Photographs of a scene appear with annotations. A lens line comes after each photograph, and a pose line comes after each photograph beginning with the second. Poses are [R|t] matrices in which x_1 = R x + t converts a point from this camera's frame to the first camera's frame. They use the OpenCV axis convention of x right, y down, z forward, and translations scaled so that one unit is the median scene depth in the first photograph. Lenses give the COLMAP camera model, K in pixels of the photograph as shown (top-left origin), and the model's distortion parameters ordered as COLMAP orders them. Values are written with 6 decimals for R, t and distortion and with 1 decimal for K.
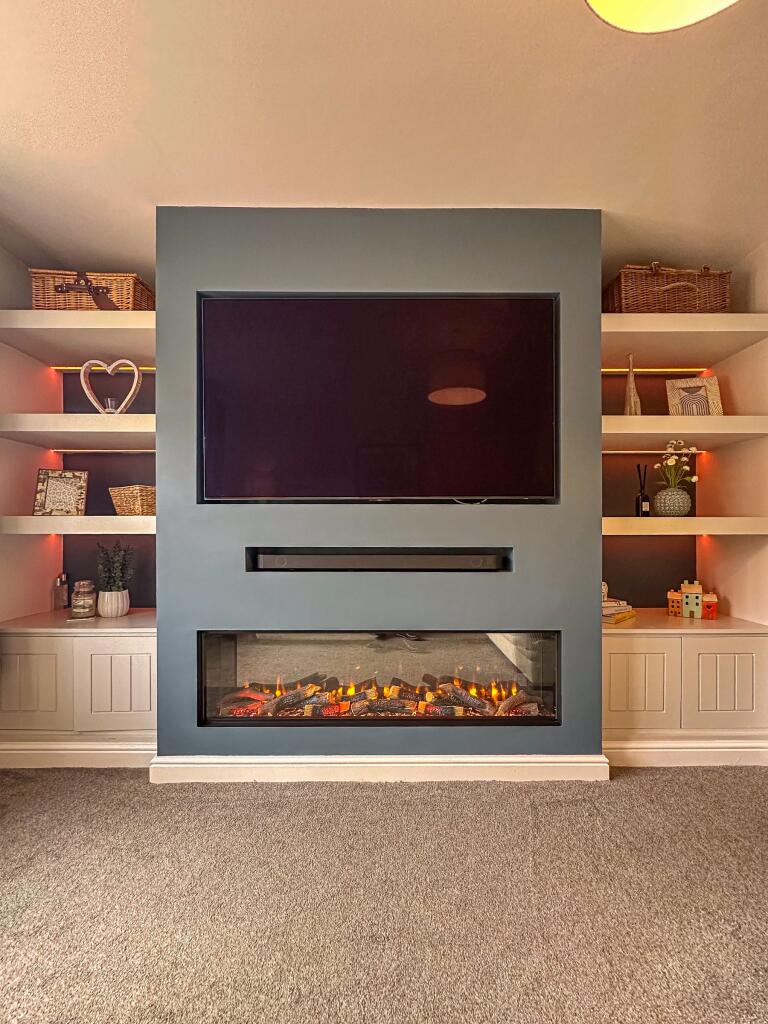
lens RADIAL K [[435.5, 0, 384.0], [0, 435.5, 512.0], [0, 0, 1]] dist [-0.014409, 0.000005]
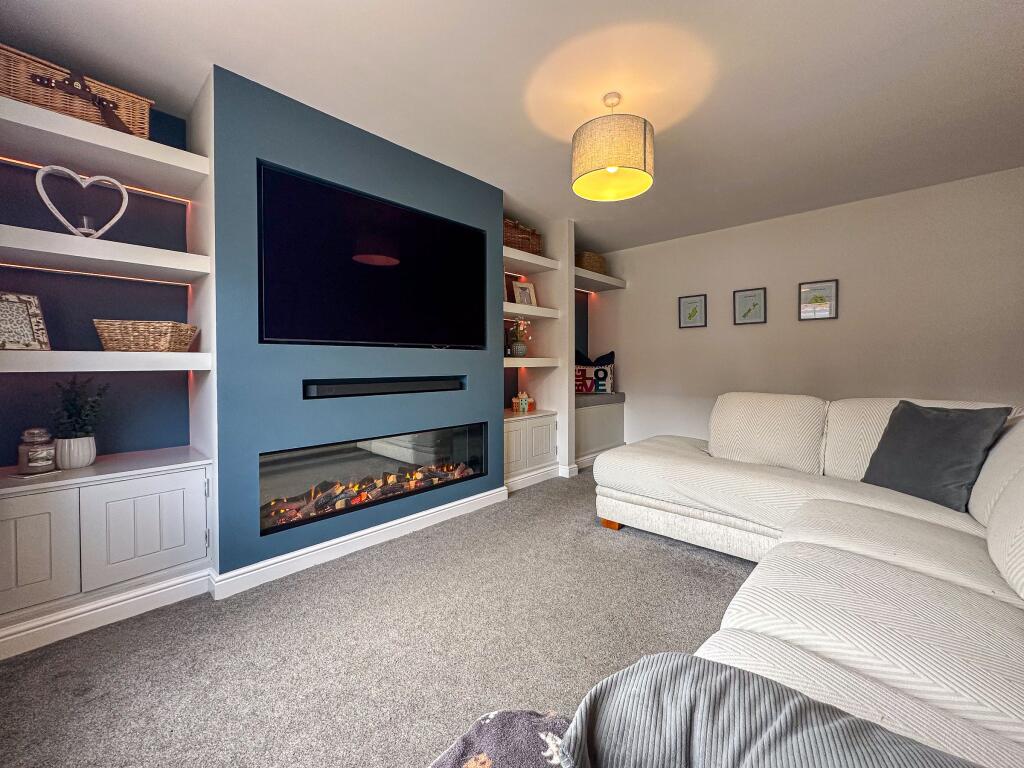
lens RADIAL K [[435.5, 0, 505.9], [0, 435.5, 335.0], [0, 0, 1]] dist [-0.014409, 0.000005]
pose [[0.677443, 0.045311, 0.734178, -0.783589], [-0.026748, 0.998958, -0.036971, -0.014913], [-0.735089, 0.005407, 0.677950, -0.238782]]
